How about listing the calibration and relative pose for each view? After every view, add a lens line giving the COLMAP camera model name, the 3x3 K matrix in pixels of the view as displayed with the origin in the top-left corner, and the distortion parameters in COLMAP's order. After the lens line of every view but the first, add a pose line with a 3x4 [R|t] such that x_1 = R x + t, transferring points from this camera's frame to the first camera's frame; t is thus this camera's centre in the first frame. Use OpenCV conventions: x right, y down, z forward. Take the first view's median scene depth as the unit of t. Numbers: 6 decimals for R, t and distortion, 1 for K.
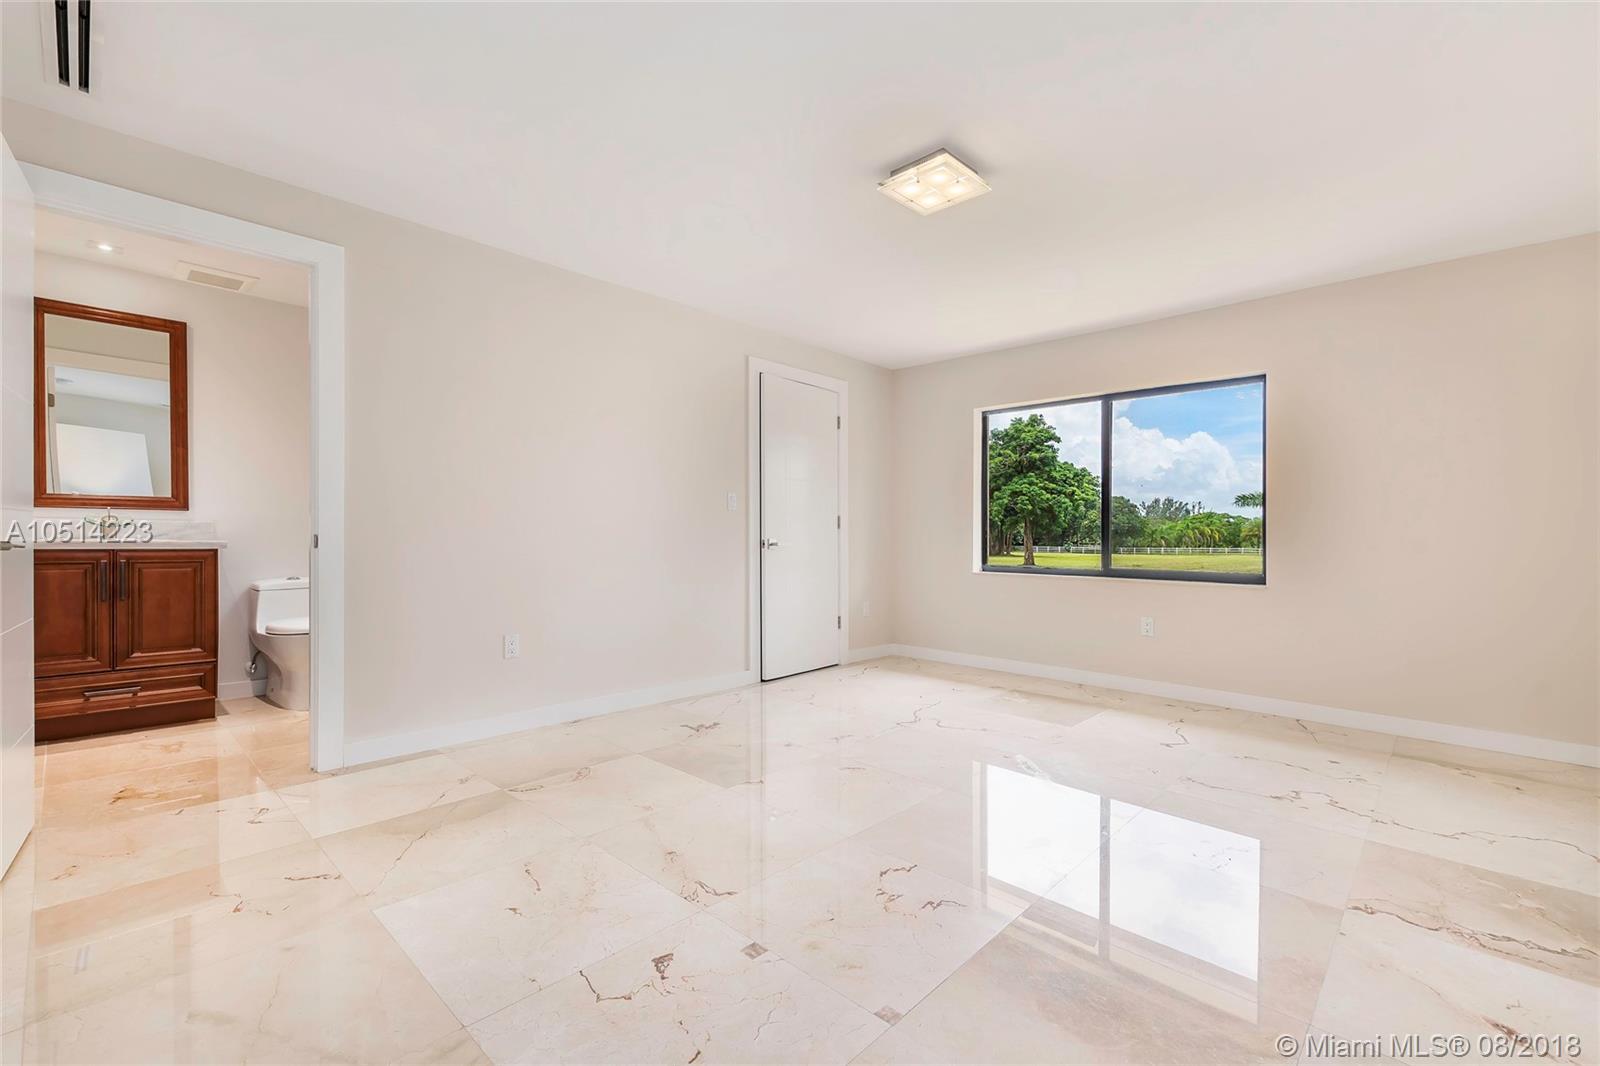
lens RADIAL K [[691.4, 0, 779.8], [0, 691.4, 548.0], [0, 0, 1]] dist [0.006714, -0.003798]
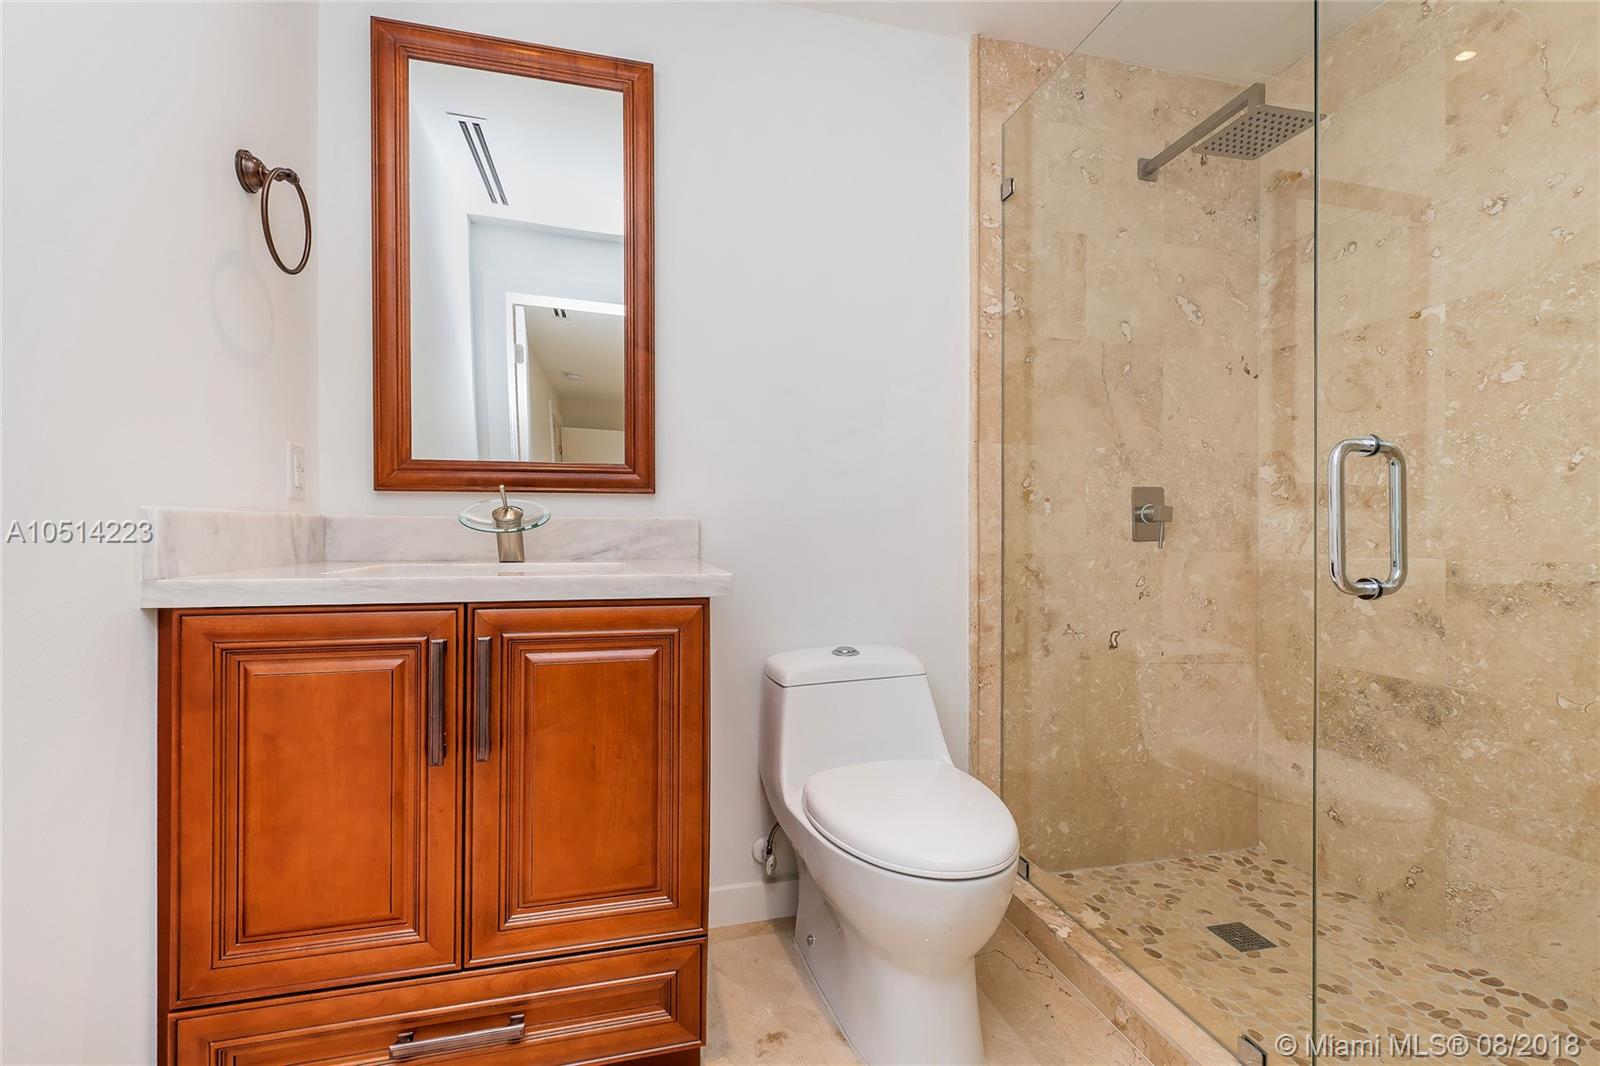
lens RADIAL K [[691.4, 0, 787.1], [0, 691.4, 530.0], [0, 0, 1]] dist [0.006714, -0.003798]
pose [[0.850849, -0.005925, -0.525377, -0.606516], [-0.003504, 0.999850, -0.016951, -0.026439], [0.525399, 0.016263, 0.850701, 0.738657]]
